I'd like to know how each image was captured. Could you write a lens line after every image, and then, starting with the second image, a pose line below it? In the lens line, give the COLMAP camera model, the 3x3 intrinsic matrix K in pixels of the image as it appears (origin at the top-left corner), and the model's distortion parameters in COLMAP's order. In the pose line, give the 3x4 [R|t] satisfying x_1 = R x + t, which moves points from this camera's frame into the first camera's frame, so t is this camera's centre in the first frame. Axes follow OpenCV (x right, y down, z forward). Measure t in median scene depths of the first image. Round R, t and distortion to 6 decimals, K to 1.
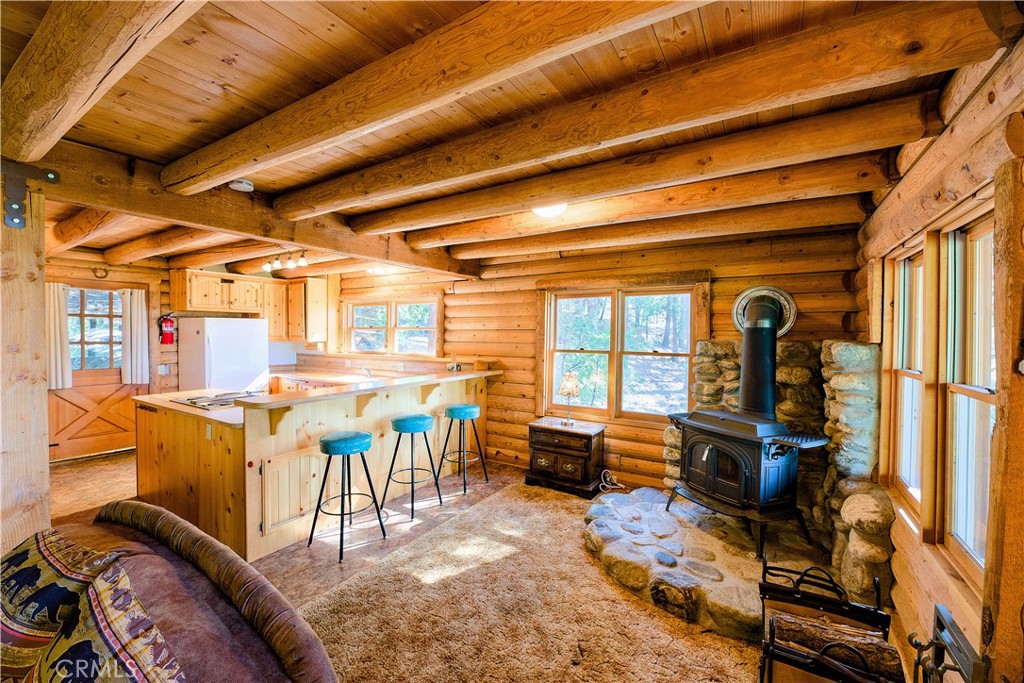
lens RADIAL K [[411.2, 0, 512.0], [0, 411.2, 341.5], [0, 0, 1]] dist [-0.001561, -0.000368]
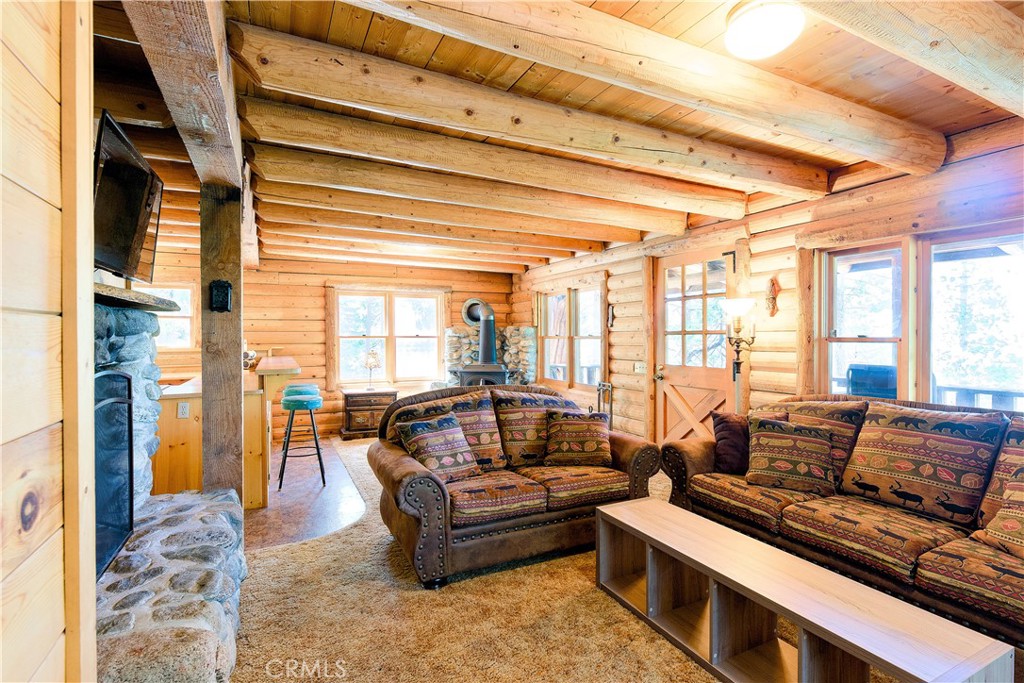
lens RADIAL K [[489.6, 0, 512.0], [0, 489.6, 341.5], [0, 0, 1]] dist [-0.000294, -0.000009]
pose [[0.523766, -0.015598, 0.851720, -1.011488], [0.025399, 0.999674, 0.002688, 0.051111], [-0.851484, 0.020225, 0.523991, -0.246018]]
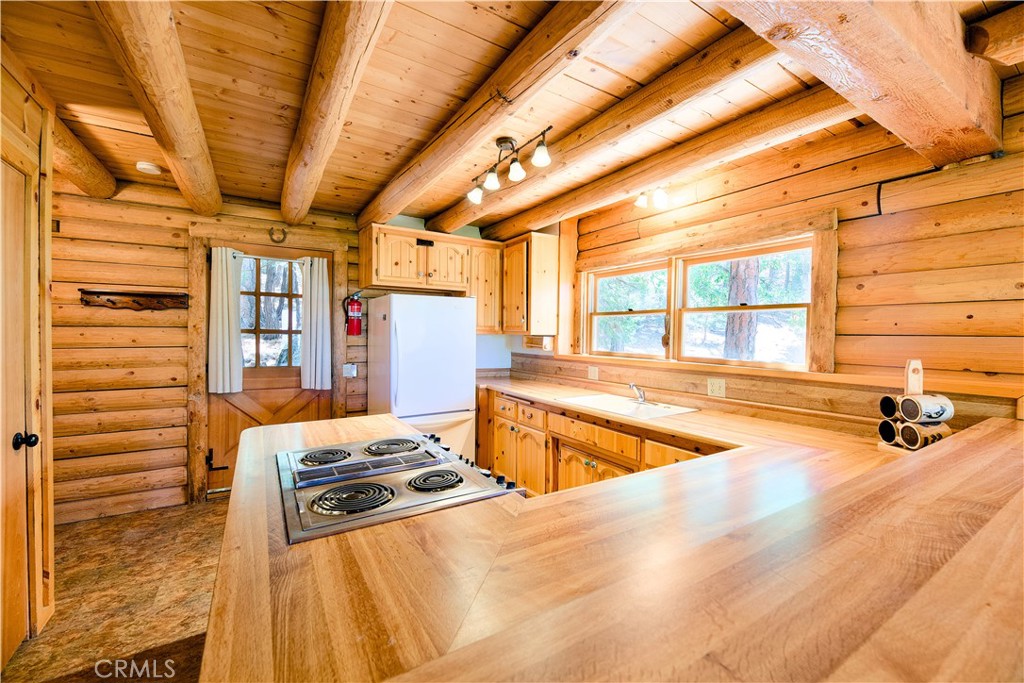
lens RADIAL K [[411.2, 0, 512.0], [0, 411.2, 341.5], [0, 0, 1]] dist [-0.001561, -0.000368]
pose [[0.896722, 0.015427, -0.442324, -0.369590], [-0.016703, 0.999860, 0.001010, 0.016199], [0.442278, 0.006482, 0.896855, 0.643851]]
